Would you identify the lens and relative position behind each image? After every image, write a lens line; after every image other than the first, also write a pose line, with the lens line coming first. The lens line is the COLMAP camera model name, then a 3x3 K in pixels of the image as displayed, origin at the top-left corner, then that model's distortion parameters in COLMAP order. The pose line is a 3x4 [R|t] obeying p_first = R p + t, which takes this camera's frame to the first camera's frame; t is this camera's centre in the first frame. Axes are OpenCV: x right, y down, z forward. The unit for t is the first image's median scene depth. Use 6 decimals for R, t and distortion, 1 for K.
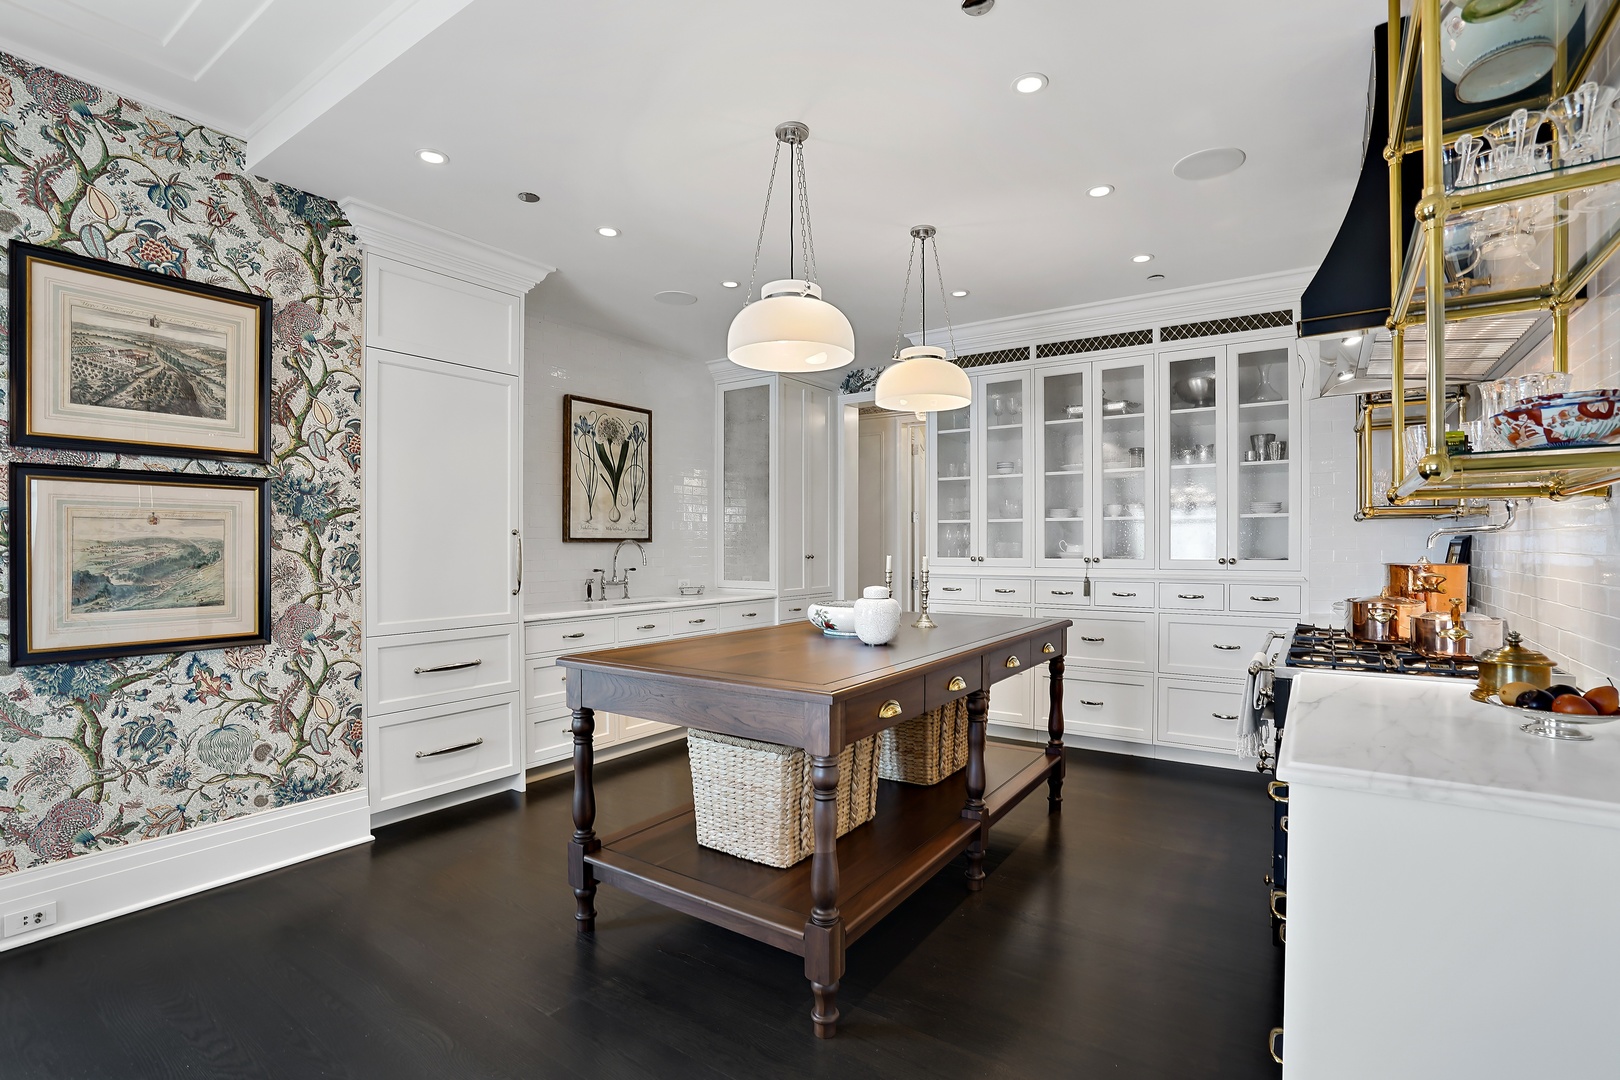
lens RADIAL K [[753.0, 0, 834.2], [0, 753.0, 549.7], [0, 0, 1]] dist [-0.033074, 0.009928]
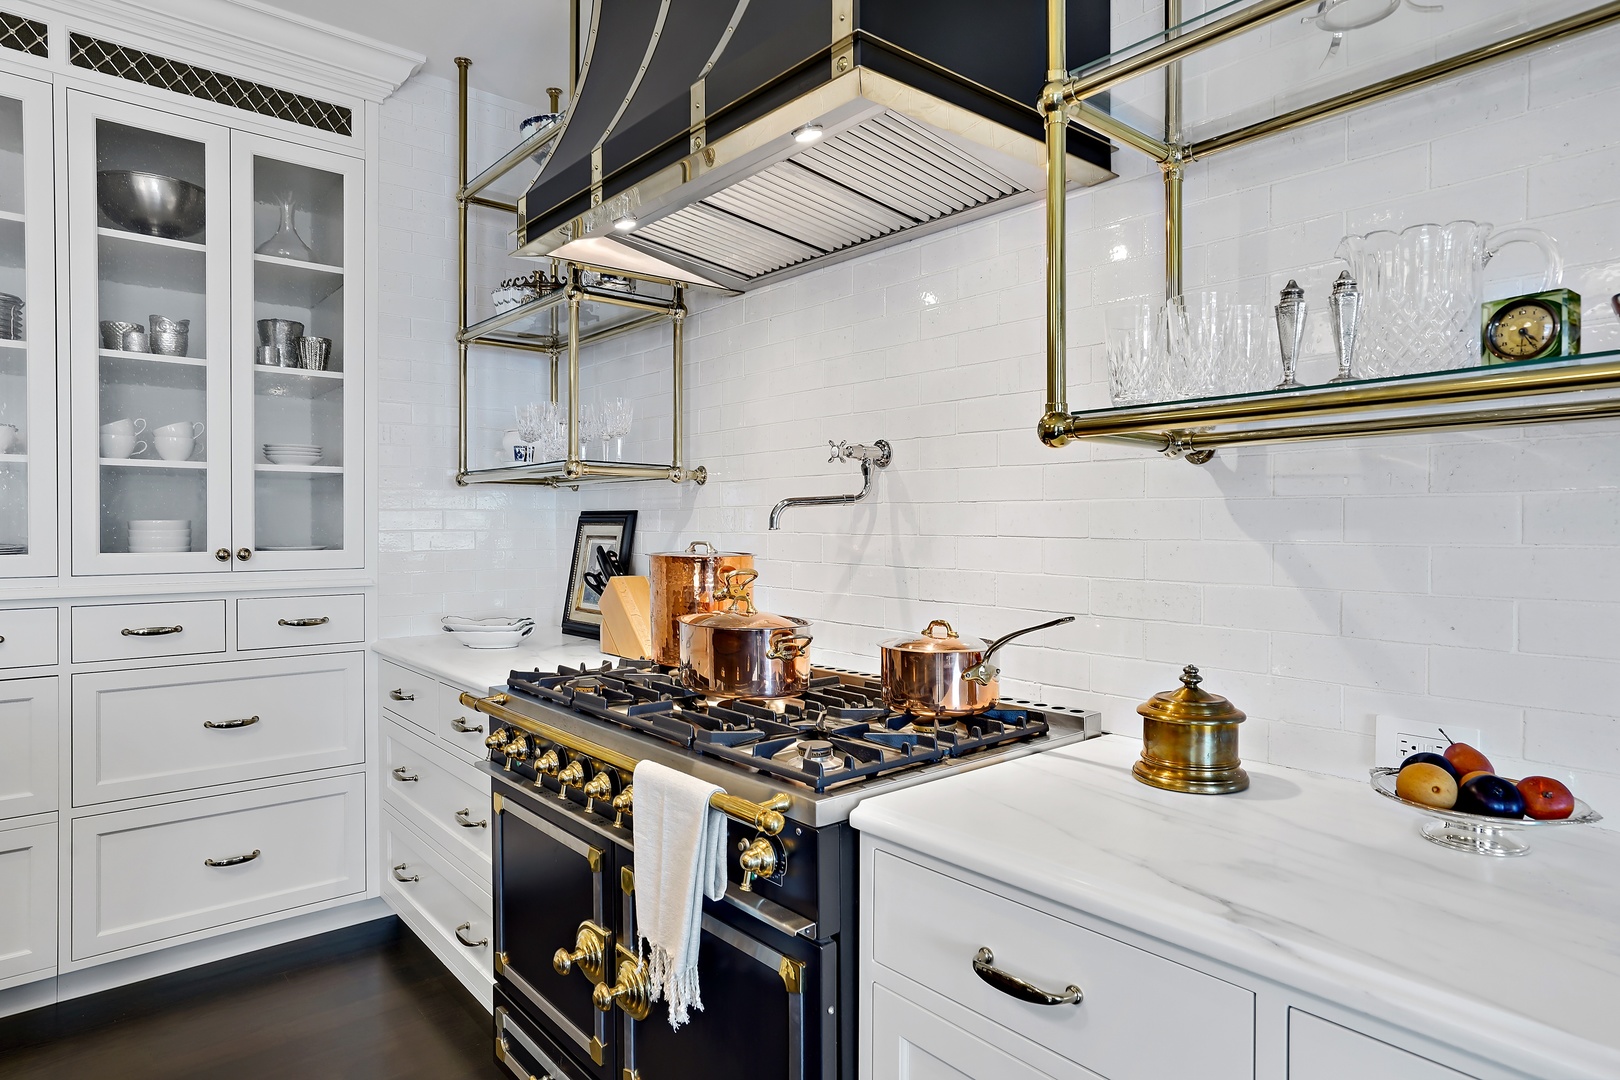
lens RADIAL K [[927.4, 0, 810.2], [0, 927.4, 529.6], [0, 0, 1]] dist [-0.005887, 0.005609]
pose [[0.291986, -0.008488, 0.956385, 0.034341], [0.004290, 0.999962, 0.007565, -0.004026], [-0.956413, 0.001893, 0.292011, 0.397441]]
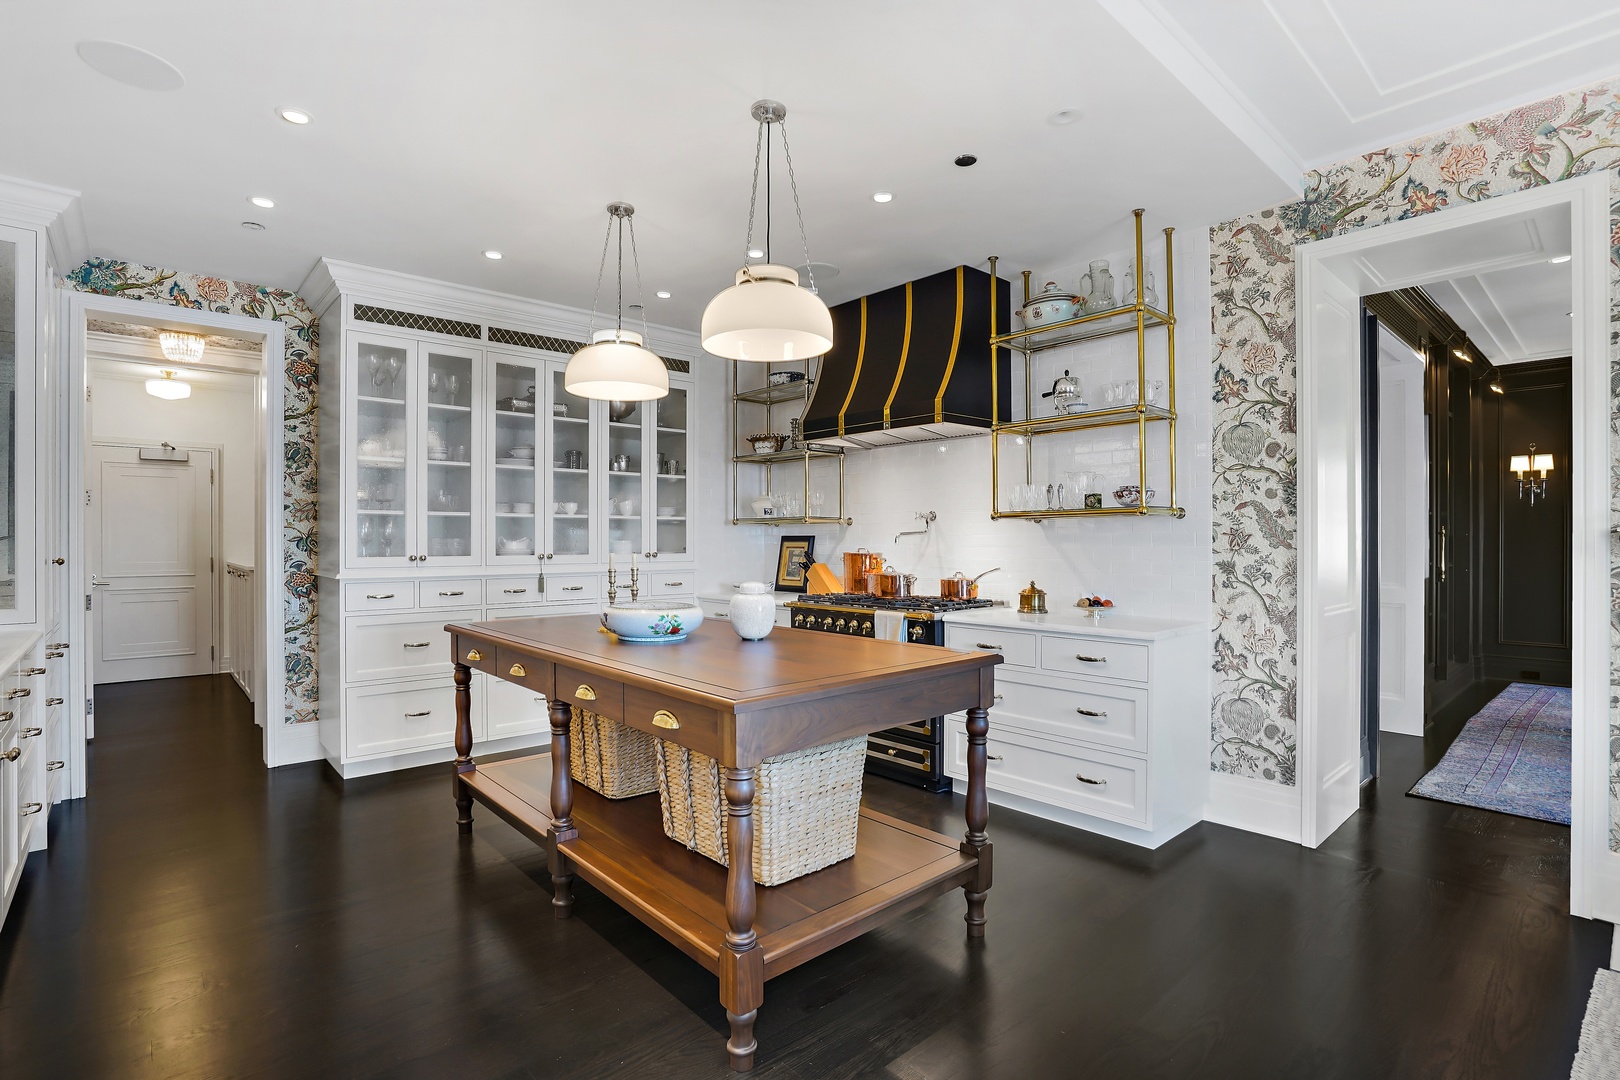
lens RADIAL K [[753.0, 0, 817.7], [0, 753.0, 547.0], [0, 0, 1]] dist [-0.033074, 0.009928]
pose [[0.258668, -0.009896, 0.965916, -0.534938], [0.006438, 0.999943, 0.008521, -0.005230], [-0.965945, 0.004014, 0.258717, 0.383025]]
